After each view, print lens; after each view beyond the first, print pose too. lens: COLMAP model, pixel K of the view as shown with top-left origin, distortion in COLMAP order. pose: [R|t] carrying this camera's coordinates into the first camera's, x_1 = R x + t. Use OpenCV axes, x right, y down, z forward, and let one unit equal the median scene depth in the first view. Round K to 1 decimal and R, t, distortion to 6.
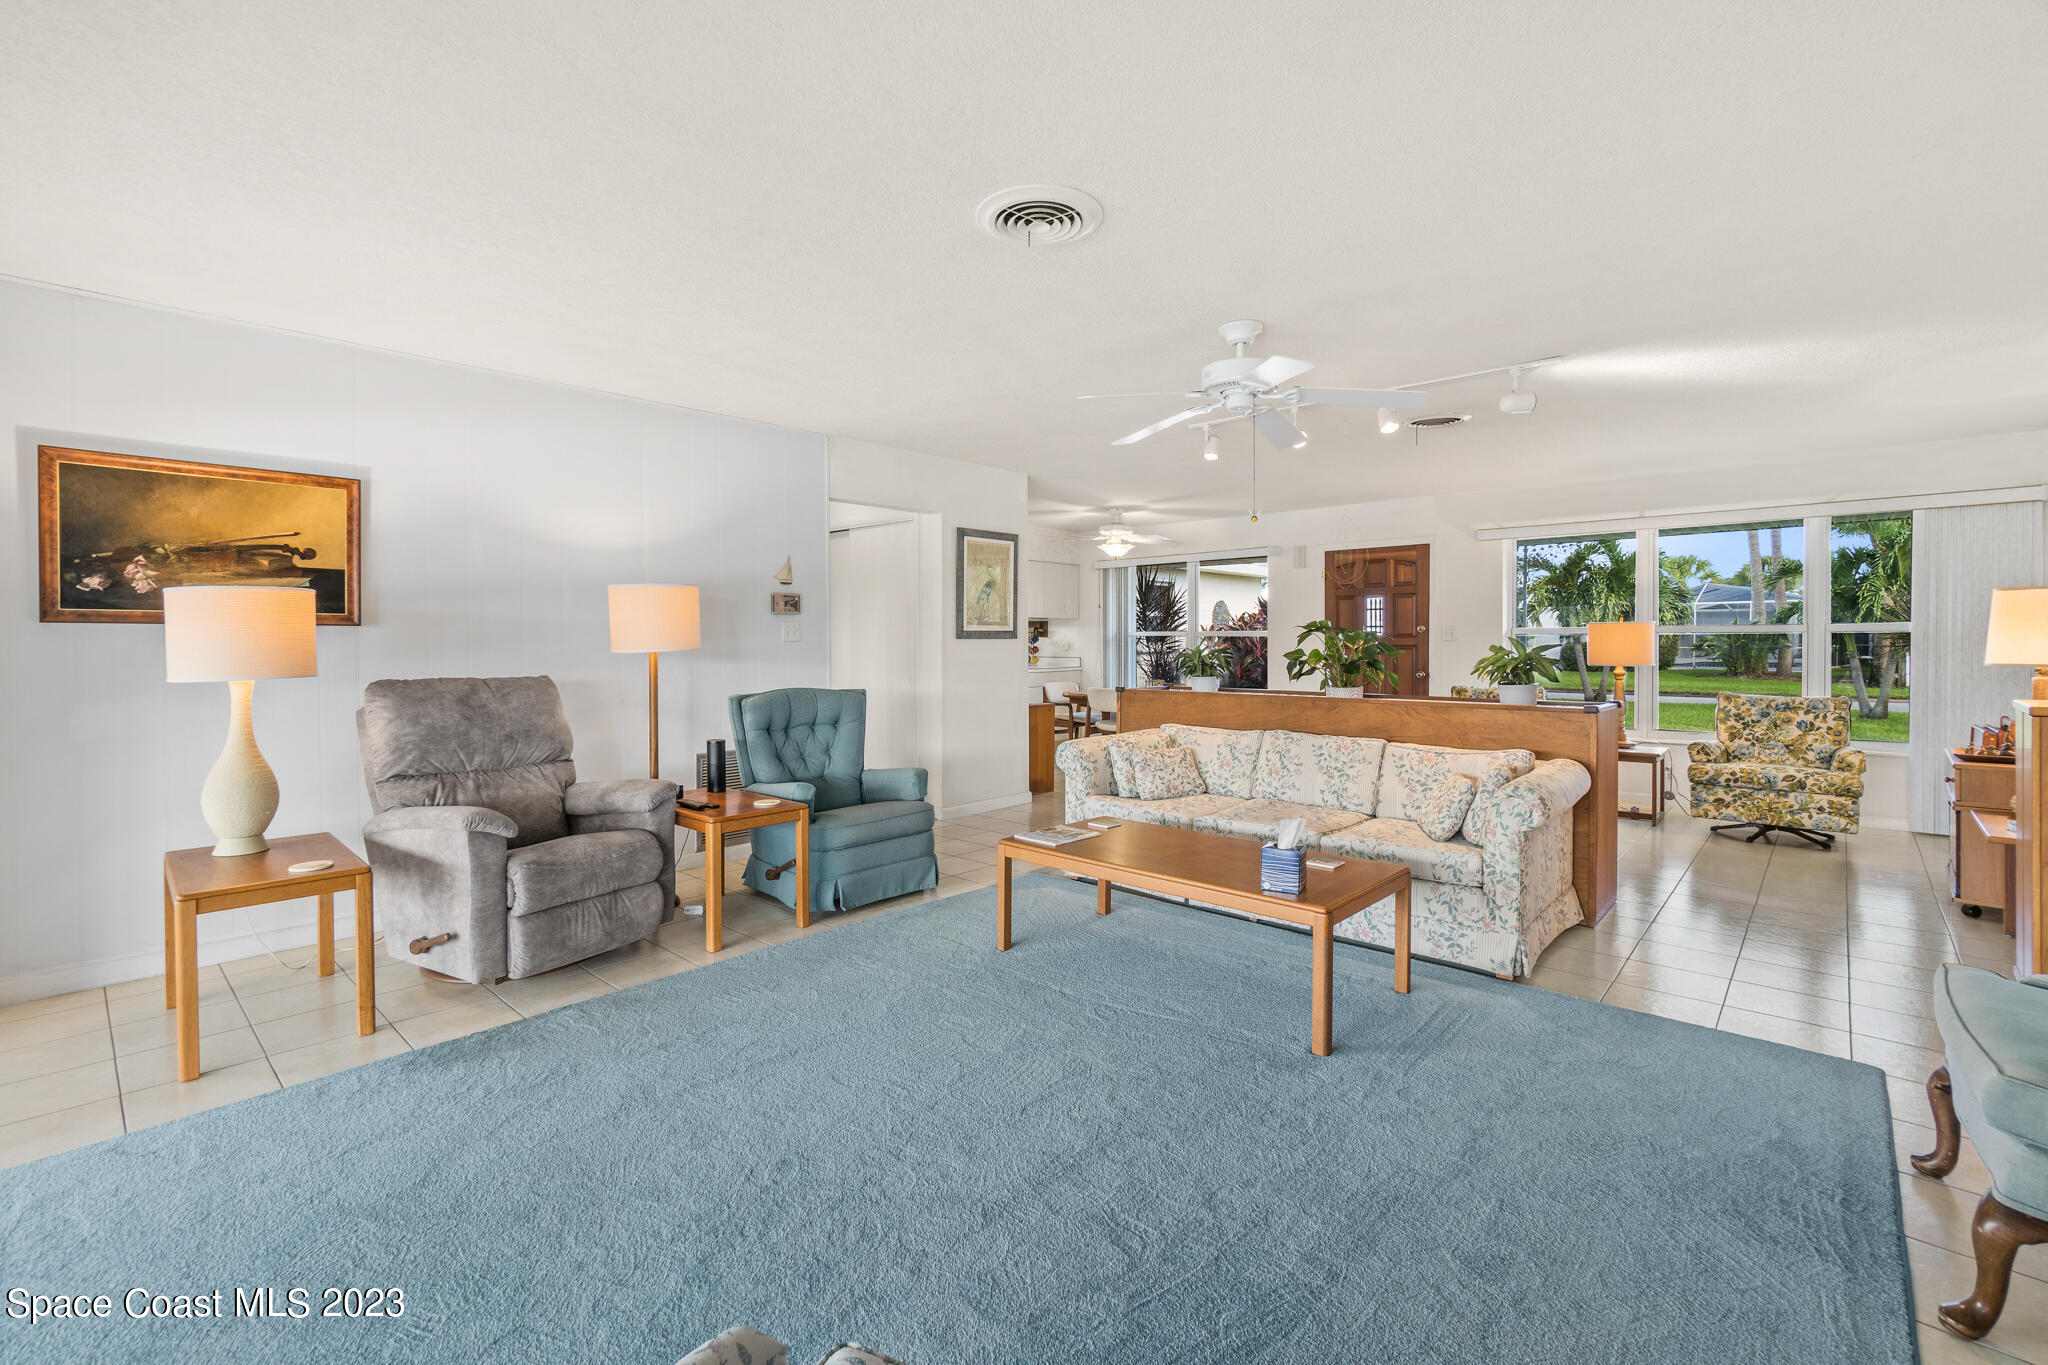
lens RADIAL K [[897.7, 0, 996.6], [0, 897.7, 655.0], [0, 0, 1]] dist [-0.010438, 0.003610]
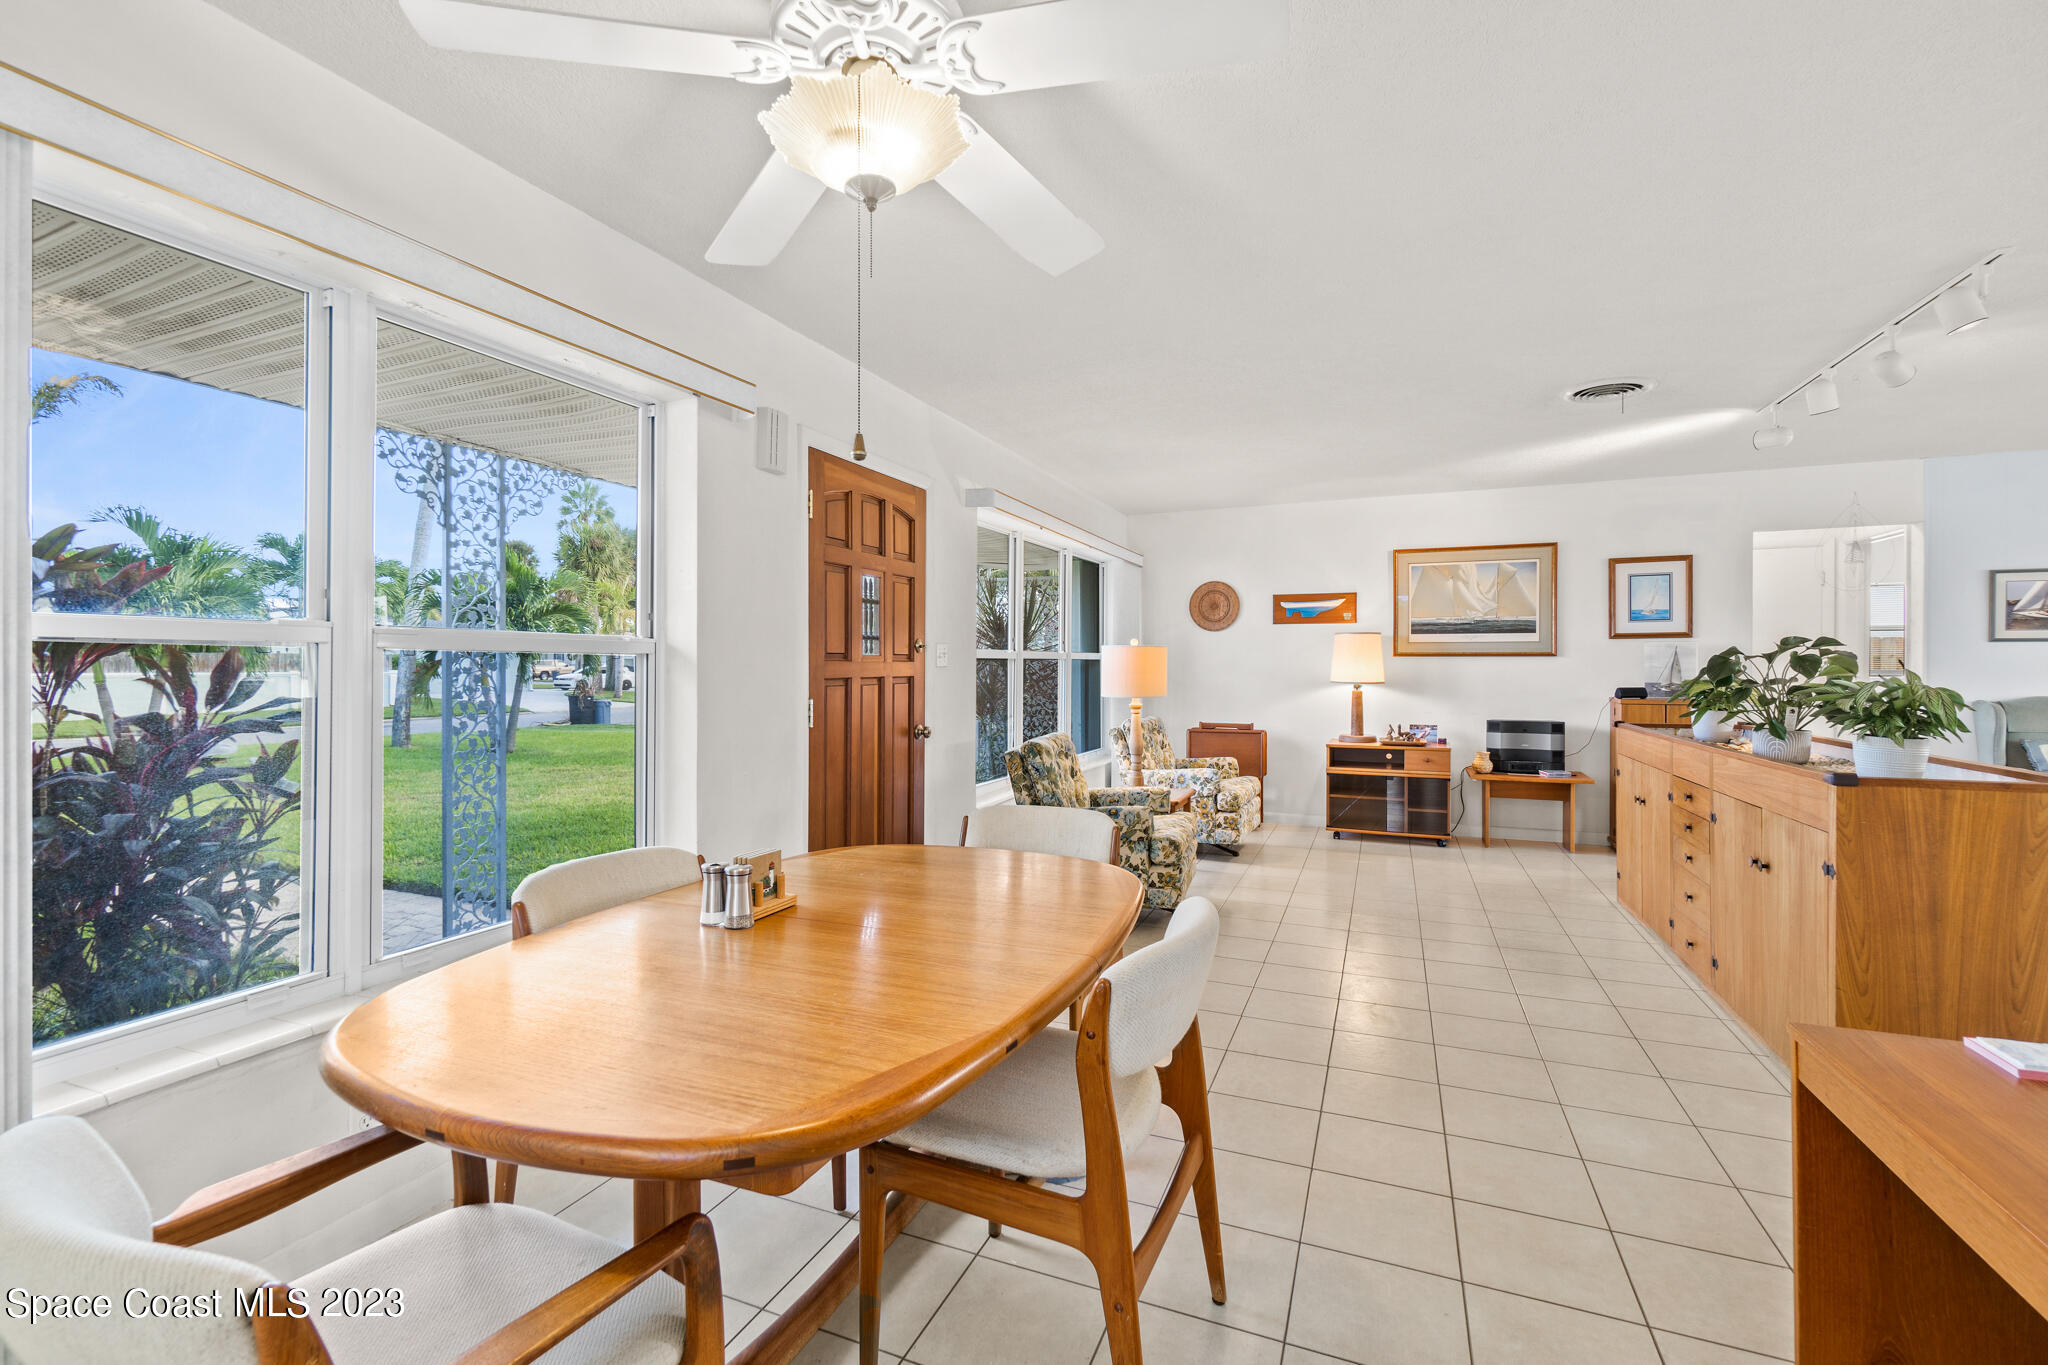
lens RADIAL K [[897.7, 0, 1003.2], [0, 897.7, 671.0], [0, 0, 1]] dist [-0.010438, 0.003610]
pose [[-0.347373, -0.003116, 0.937722, -0.069042], [0.016064, 0.999828, 0.009273, -0.027362], [-0.937589, 0.018285, -0.347263, 1.723742]]
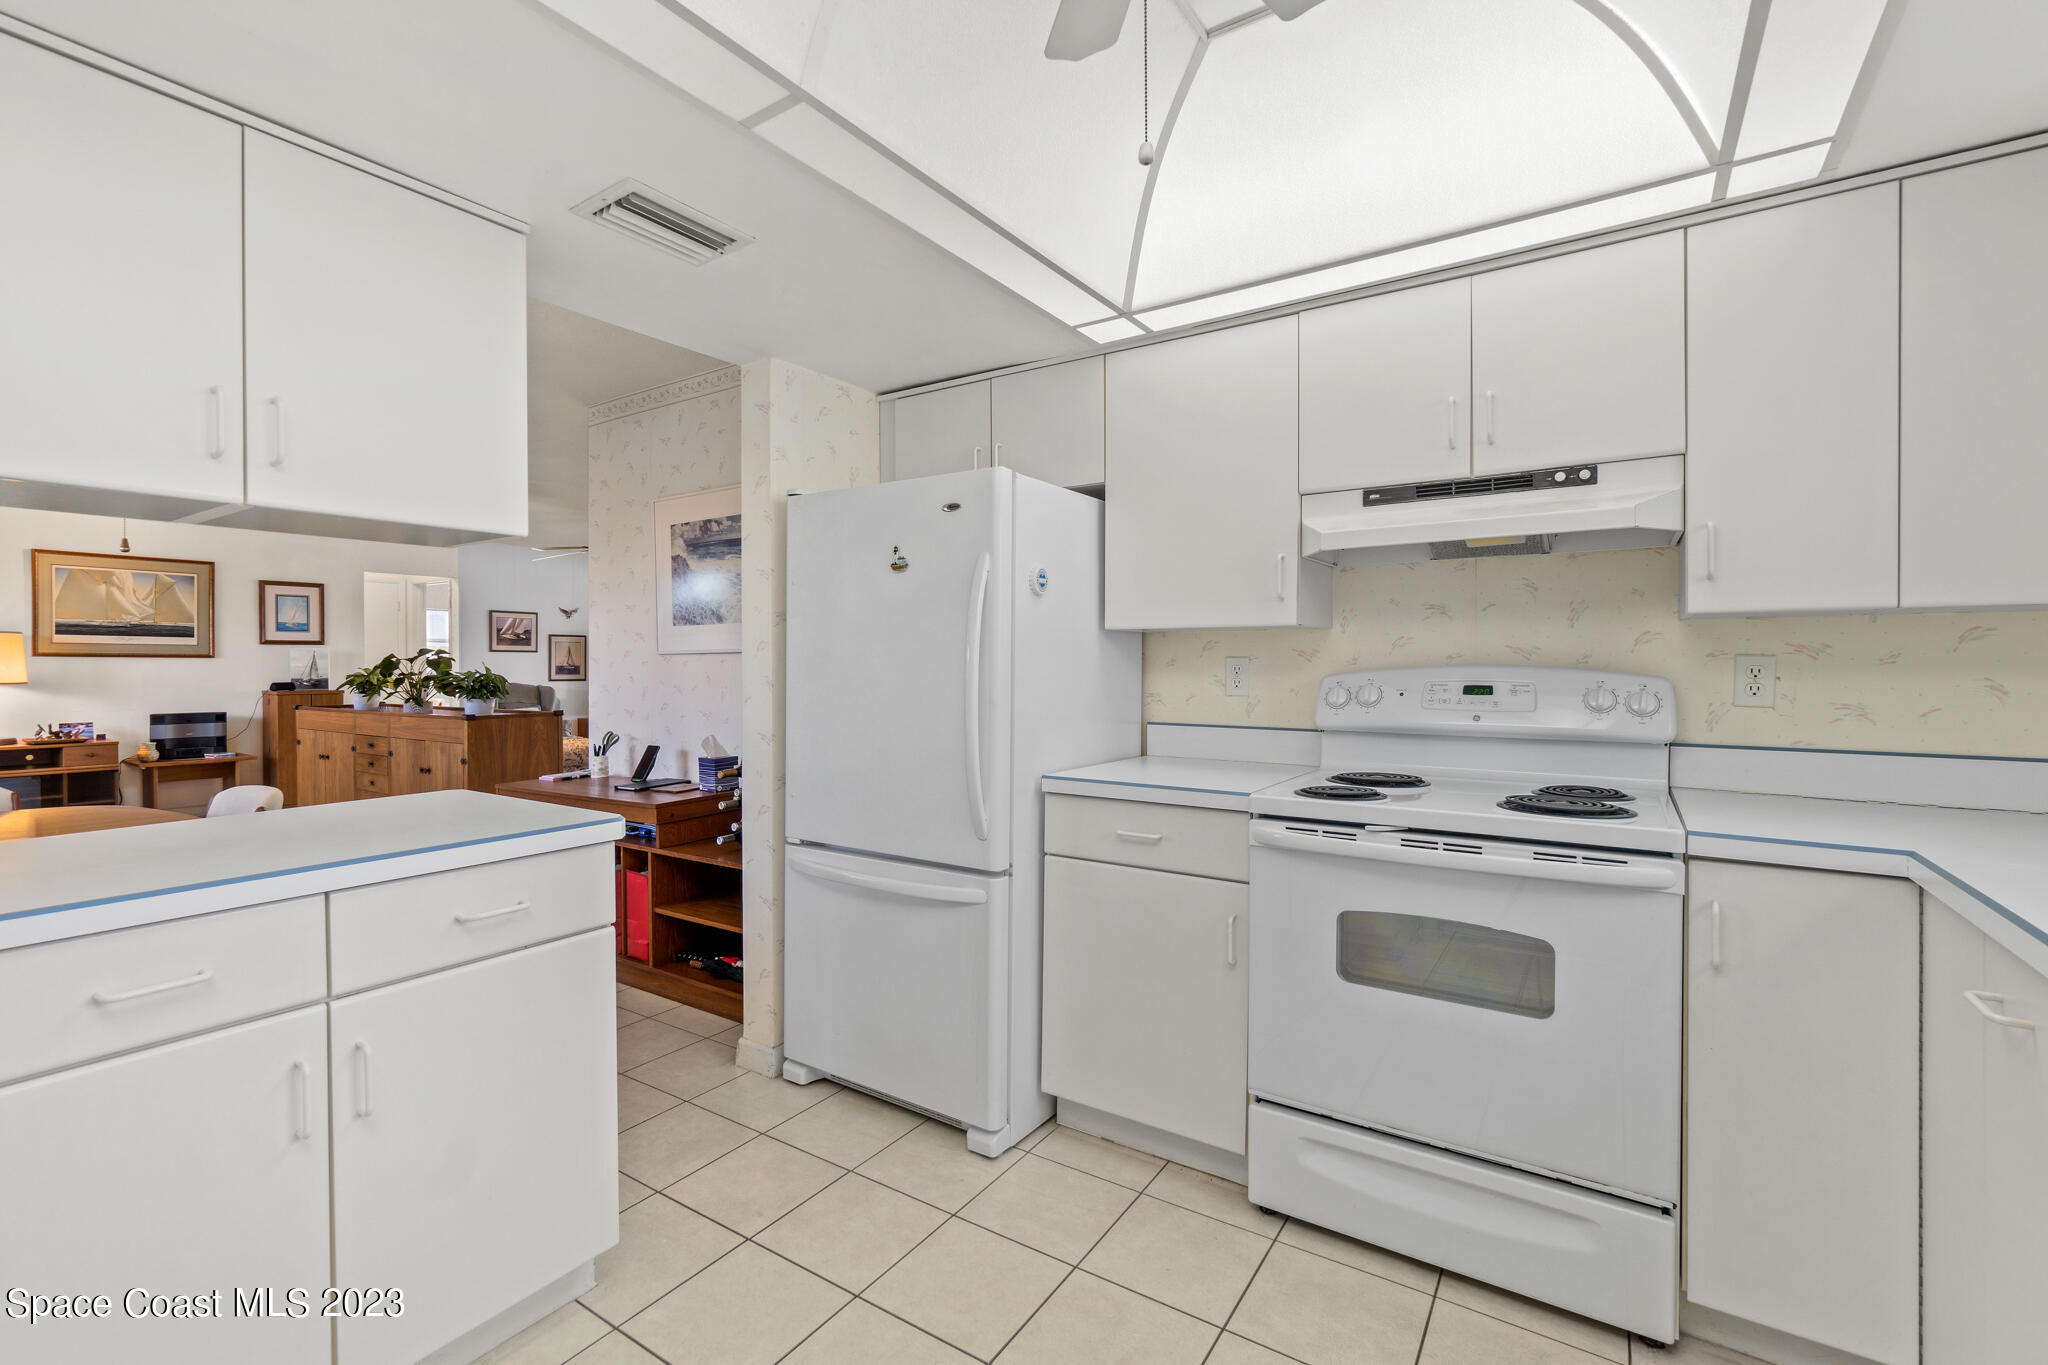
lens RADIAL K [[897.7, 0, 1007.5], [0, 897.7, 671.8], [0, 0, 1]] dist [-0.010438, 0.003610]
pose [[-0.984897, 0.004893, -0.173071, -0.204305], [0.001015, 0.999747, 0.022491, -0.032450], [0.173138, 0.021976, -0.984652, 2.240175]]
